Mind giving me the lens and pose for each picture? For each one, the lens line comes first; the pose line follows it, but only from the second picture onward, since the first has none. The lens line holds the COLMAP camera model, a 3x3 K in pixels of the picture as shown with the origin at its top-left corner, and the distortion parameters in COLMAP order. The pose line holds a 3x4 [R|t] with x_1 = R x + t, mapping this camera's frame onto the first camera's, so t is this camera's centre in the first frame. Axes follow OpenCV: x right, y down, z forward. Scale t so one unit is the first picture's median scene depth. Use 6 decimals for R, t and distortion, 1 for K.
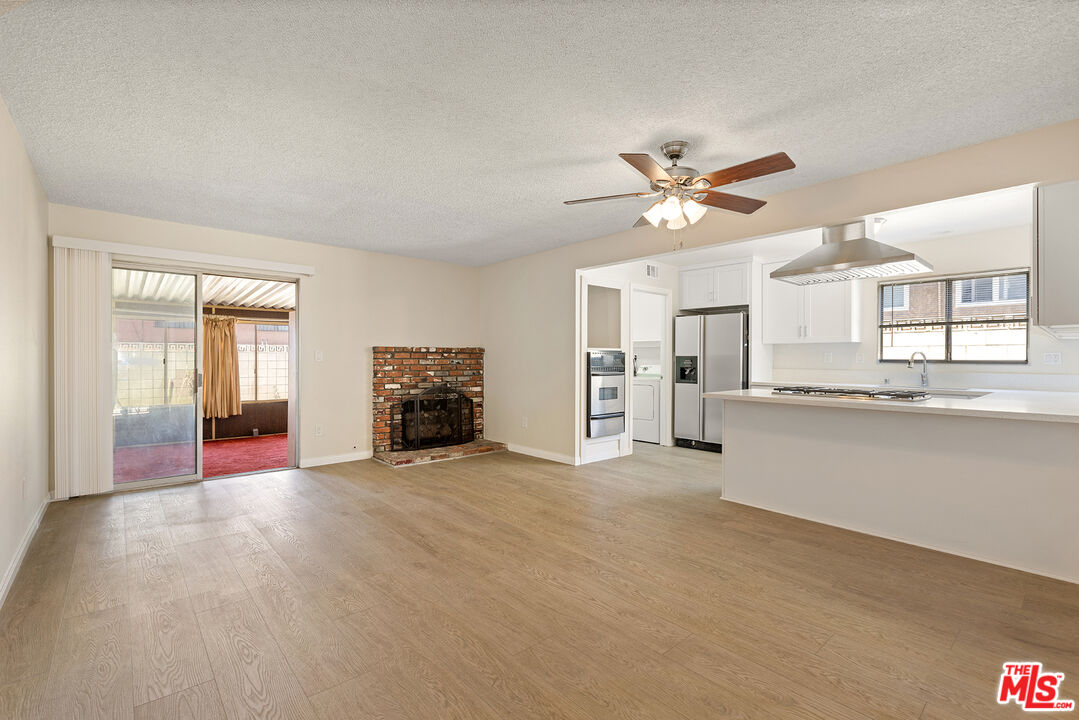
lens RADIAL K [[483.8, 0, 536.4], [0, 483.8, 363.3], [0, 0, 1]] dist [-0.001529, 0.000983]
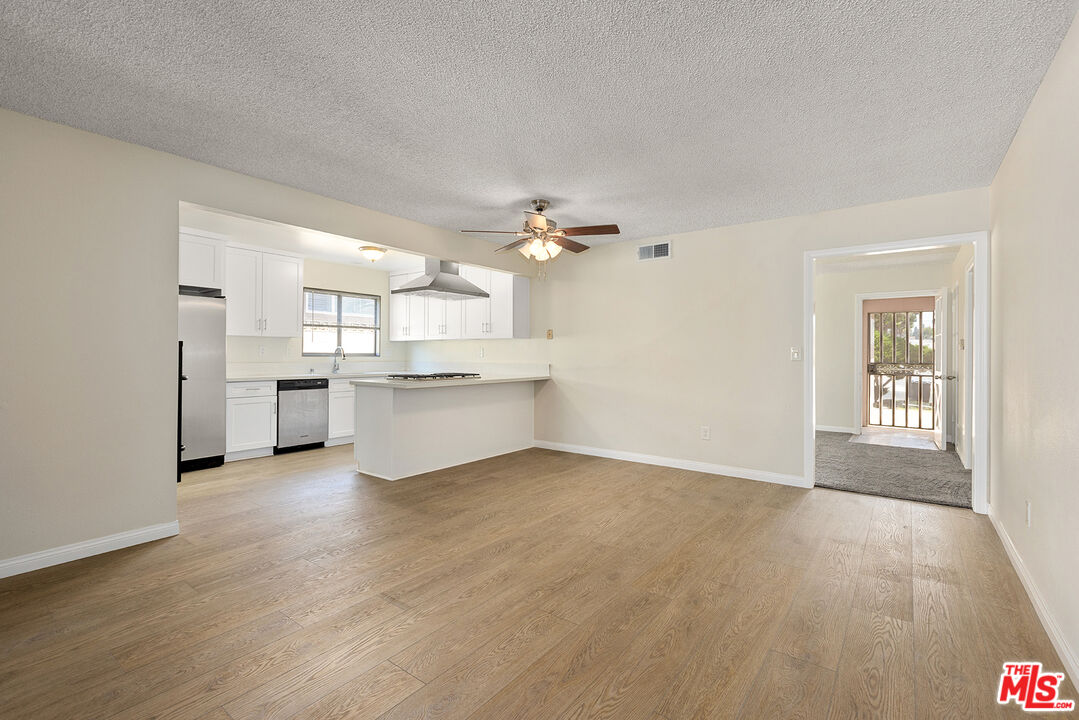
lens RADIAL K [[483.8, 0, 537.6], [0, 483.8, 354.0], [0, 0, 1]] dist [-0.001529, 0.000983]
pose [[-0.201340, -0.004071, 0.979513, -0.579929], [0.004692, 0.999976, 0.005120, -0.008432], [-0.979510, 0.005627, -0.201317, 0.685706]]
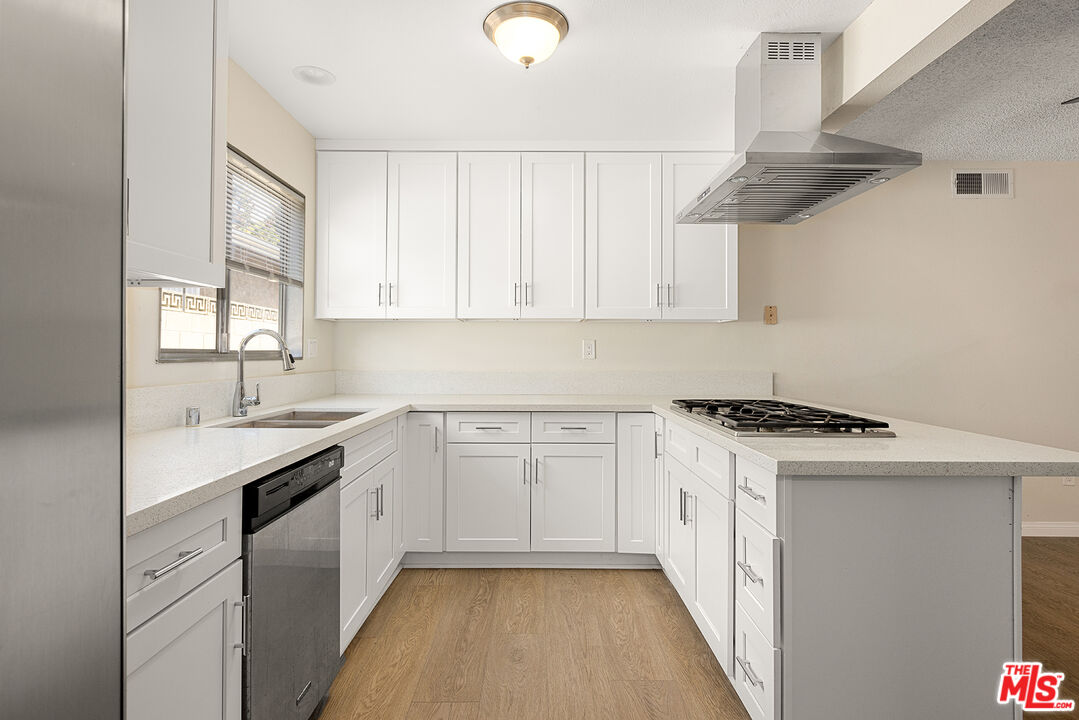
lens RADIAL K [[559.8, 0, 537.0], [0, 559.8, 348.8], [0, 0, 1]] dist [-0.006663, -0.000475]
pose [[-0.756073, -0.001807, 0.654485, 0.293449], [0.000990, 0.999992, 0.003905, -0.009958], [-0.654487, 0.003600, -0.756065, 1.133610]]
